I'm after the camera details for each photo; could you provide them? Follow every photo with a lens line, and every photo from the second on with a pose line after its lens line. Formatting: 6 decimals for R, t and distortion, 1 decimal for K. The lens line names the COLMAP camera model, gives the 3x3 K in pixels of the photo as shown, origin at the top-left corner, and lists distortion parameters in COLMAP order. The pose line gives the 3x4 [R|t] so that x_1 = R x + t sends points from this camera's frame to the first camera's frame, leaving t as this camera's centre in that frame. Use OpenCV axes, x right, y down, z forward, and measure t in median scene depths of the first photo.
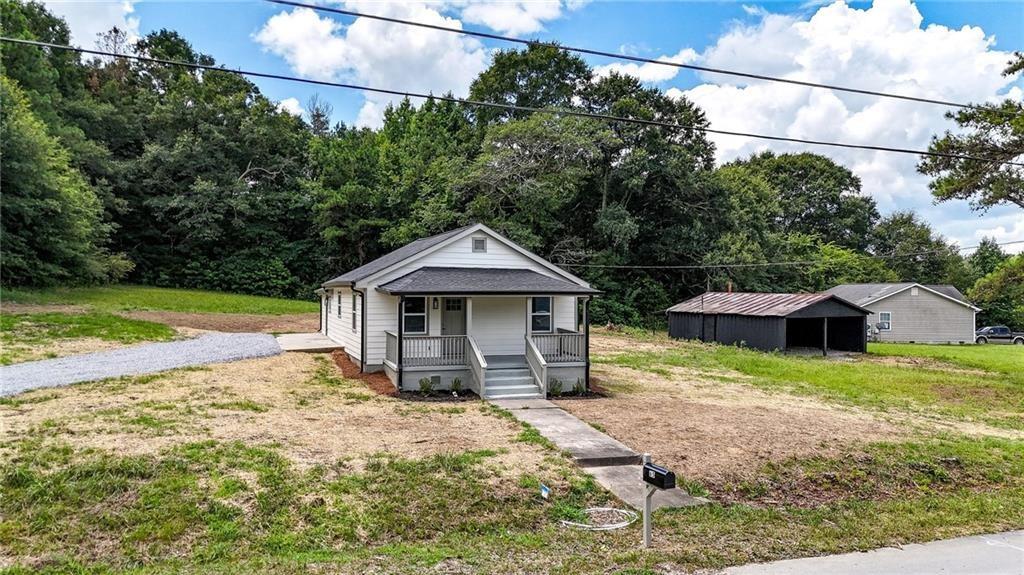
lens RADIAL K [[749.5, 0, 509.2], [0, 749.5, 284.3], [0, 0, 1]] dist [0.087905, -0.112701]
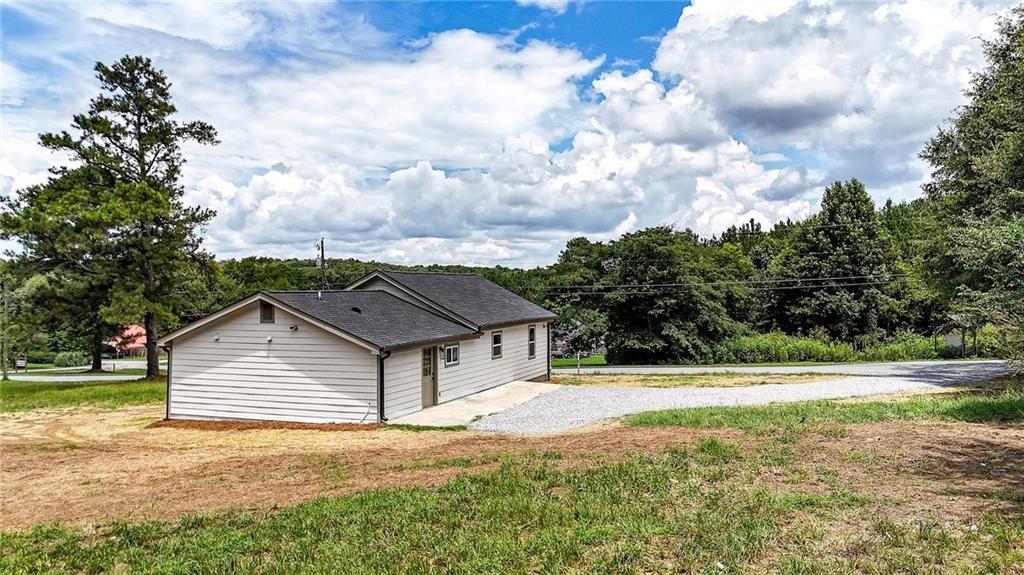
lens RADIAL K [[749.5, 0, 509.2], [0, 749.5, 284.3], [0, 0, 1]] dist [0.087905, -0.112701]
pose [[-0.759680, 0.003653, 0.650287, -0.375858], [-0.004298, 0.999934, -0.010638, -0.017636], [-0.650283, -0.010877, -0.759615, 0.751668]]
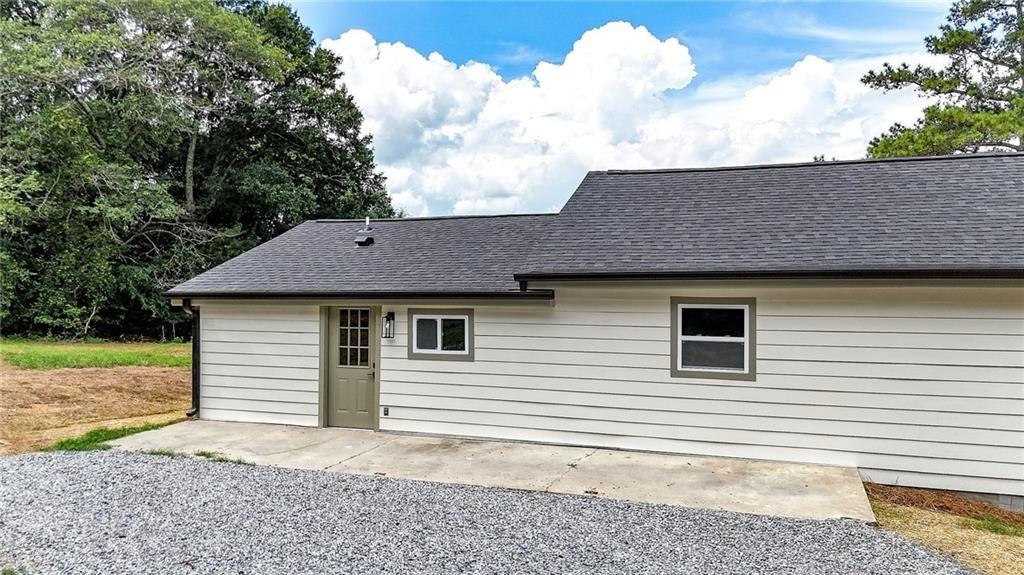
lens RADIAL K [[749.5, 0, 509.2], [0, 749.5, 284.3], [0, 0, 1]] dist [0.087905, -0.112701]
pose [[0.616259, 0.006361, 0.787518, -0.236771], [-0.009756, 0.999952, -0.000442, 0.002055], [-0.787483, -0.007411, 0.616292, 0.379768]]
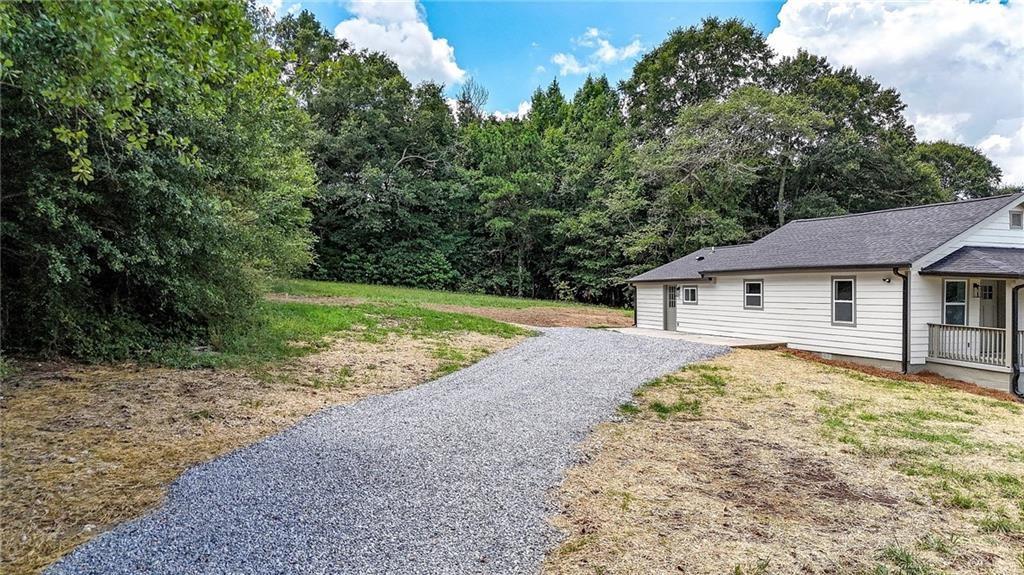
lens RADIAL K [[749.5, 0, 509.2], [0, 749.5, 284.3], [0, 0, 1]] dist [0.087905, -0.112701]
pose [[1.000000, -0.000343, -0.000427, -0.221479], [0.000344, 0.999999, 0.001682, 0.006165], [0.000426, -0.001682, 0.999998, 0.057968]]
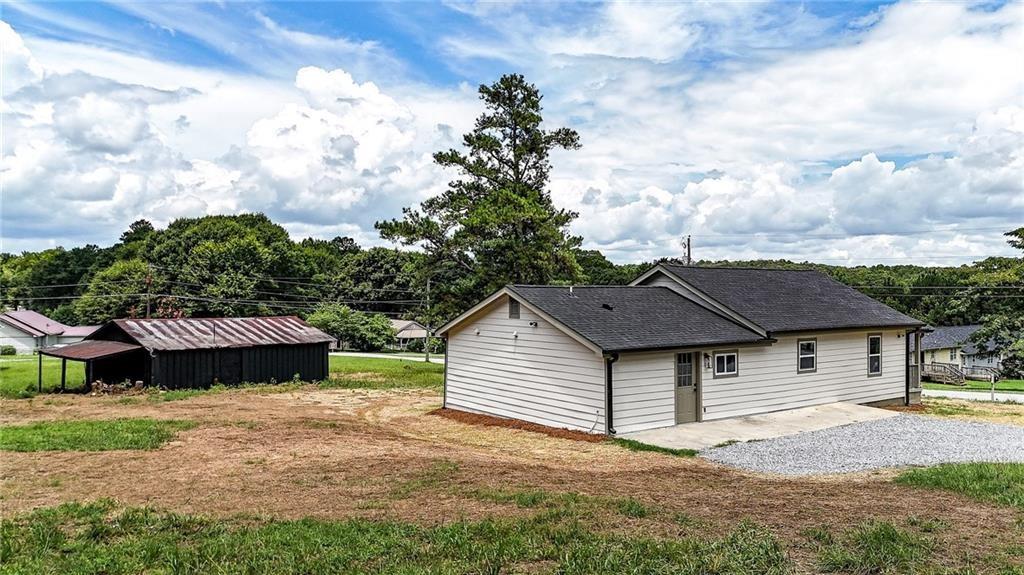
lens RADIAL K [[749.7, 0, 504.5], [0, 749.7, 284.6], [0, 0, 1]] dist [0.004417, -0.000013]
pose [[-0.285470, 0.004026, 0.958379, -0.383557], [-0.013813, 0.999870, -0.008314, -0.015401], [-0.958288, -0.015612, -0.285378, 0.665653]]
